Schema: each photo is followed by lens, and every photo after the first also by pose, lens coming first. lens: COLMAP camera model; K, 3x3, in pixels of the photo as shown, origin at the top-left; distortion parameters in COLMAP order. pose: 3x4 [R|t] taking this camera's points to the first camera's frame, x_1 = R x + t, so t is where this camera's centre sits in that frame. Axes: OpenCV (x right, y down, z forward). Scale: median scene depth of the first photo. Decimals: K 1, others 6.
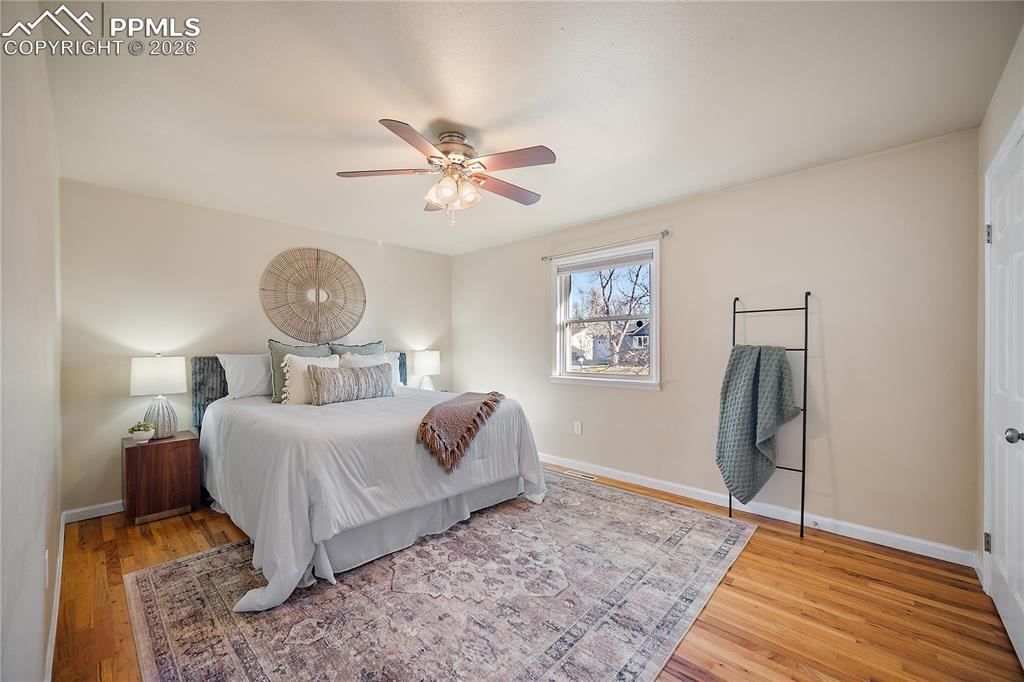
lens RADIAL K [[406.2, 0, 505.5], [0, 406.2, 346.9], [0, 0, 1]] dist [-0.001278, -0.000770]
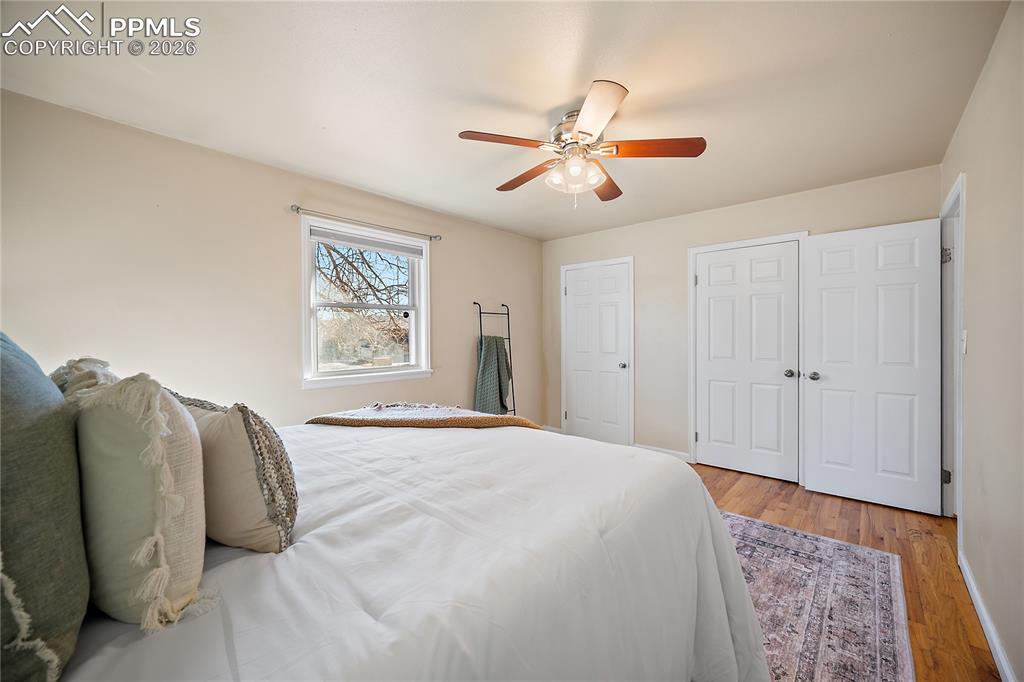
lens RADIAL K [[406.2, 0, 512.4], [0, 406.2, 340.2], [0, 0, 1]] dist [-0.001278, -0.000770]
pose [[-0.042812, -0.011449, 0.999018, -1.012064], [0.007452, 0.999903, 0.011778, -0.004852], [-0.999055, 0.007949, -0.042722, 1.127818]]
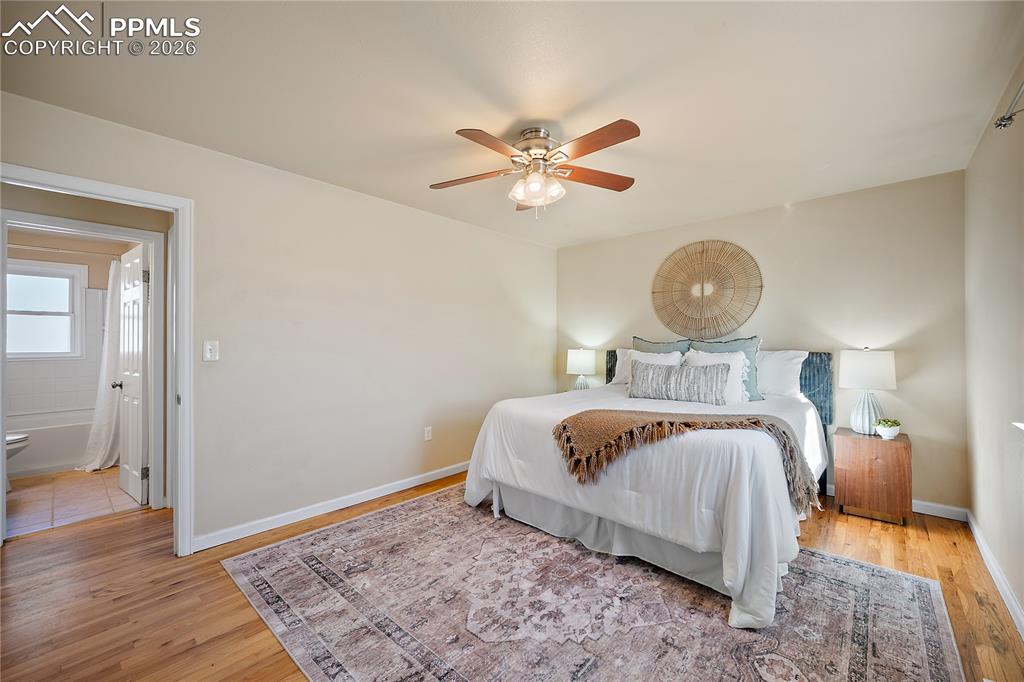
lens RADIAL K [[406.2, 0, 504.9], [0, 406.2, 338.8], [0, 0, 1]] dist [-0.001278, -0.000770]
pose [[0.018560, -0.006644, -0.999806, 0.807755], [0.000159, 0.999978, -0.006643, -0.006749], [0.999828, -0.000036, 0.018561, 0.856773]]
